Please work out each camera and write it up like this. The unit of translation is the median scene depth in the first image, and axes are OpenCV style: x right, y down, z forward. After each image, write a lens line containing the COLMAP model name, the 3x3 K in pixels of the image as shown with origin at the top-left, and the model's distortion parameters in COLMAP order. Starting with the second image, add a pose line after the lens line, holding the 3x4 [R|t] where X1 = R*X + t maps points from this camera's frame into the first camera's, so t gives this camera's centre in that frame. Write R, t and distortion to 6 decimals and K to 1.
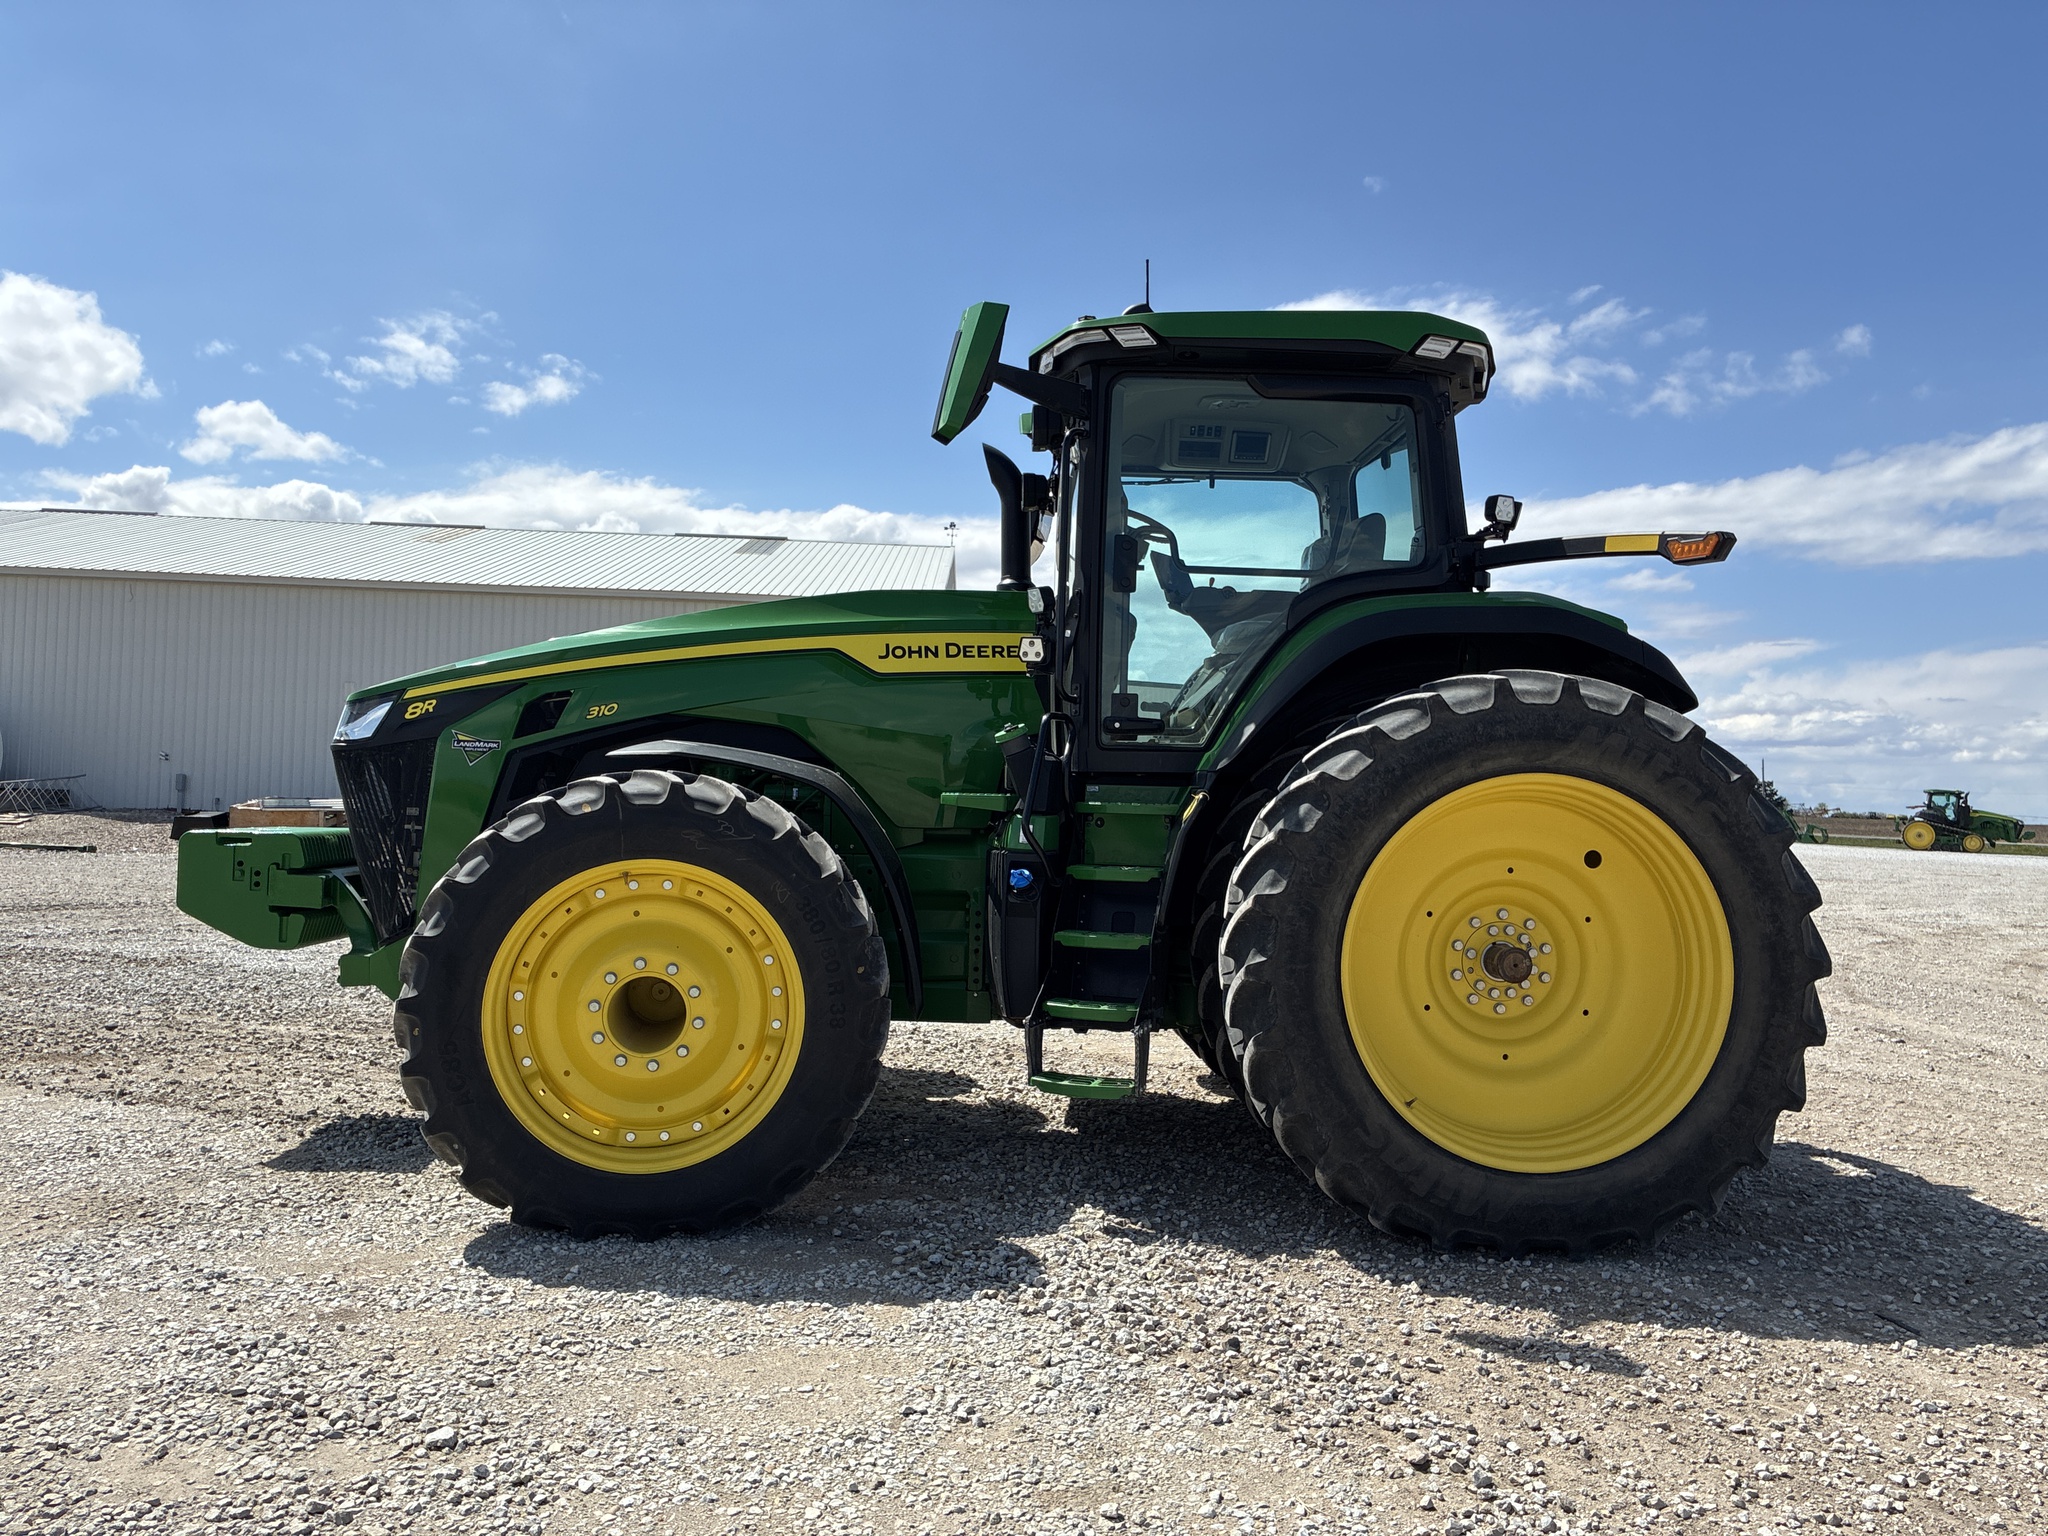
lens RADIAL K [[1561.4, 0, 1006.8], [0, 1561.4, 774.9], [0, 0, 1]] dist [0.051263, -0.070690]
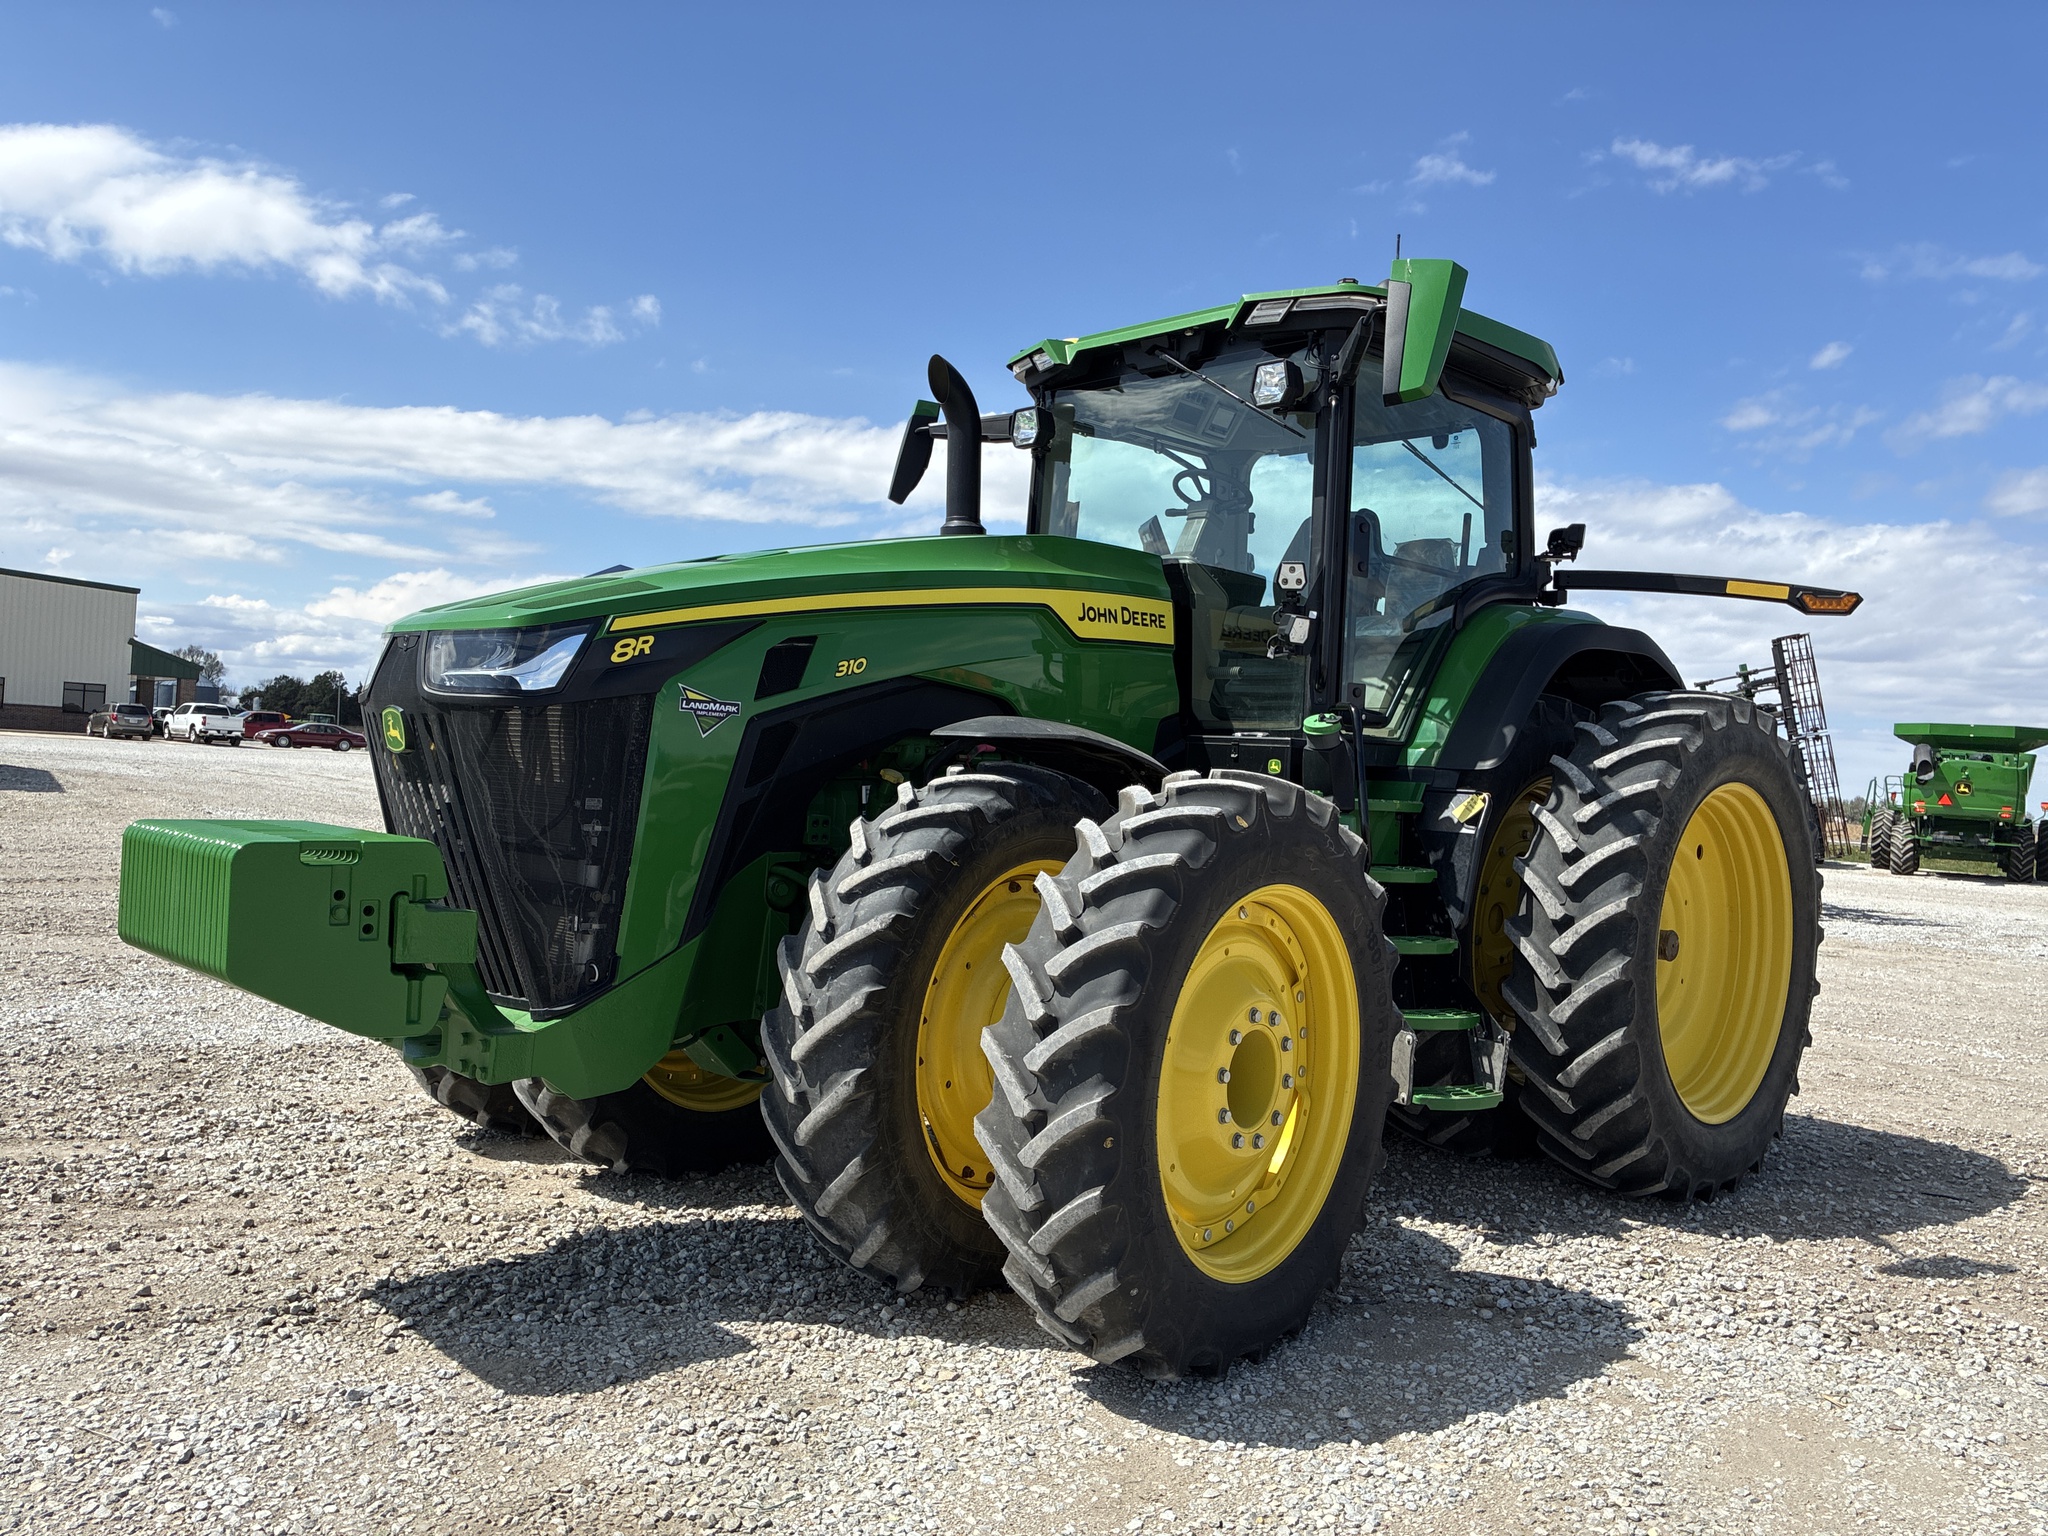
lens RADIAL K [[1561.4, 0, 1020.9], [0, 1561.4, 766.3], [0, 0, 1]] dist [0.051263, -0.070690]
pose [[0.739806, 0.013661, 0.672682, -0.692908], [-0.044481, 0.998600, 0.028640, -0.019073], [-0.671349, -0.051110, 0.739377, 0.404934]]
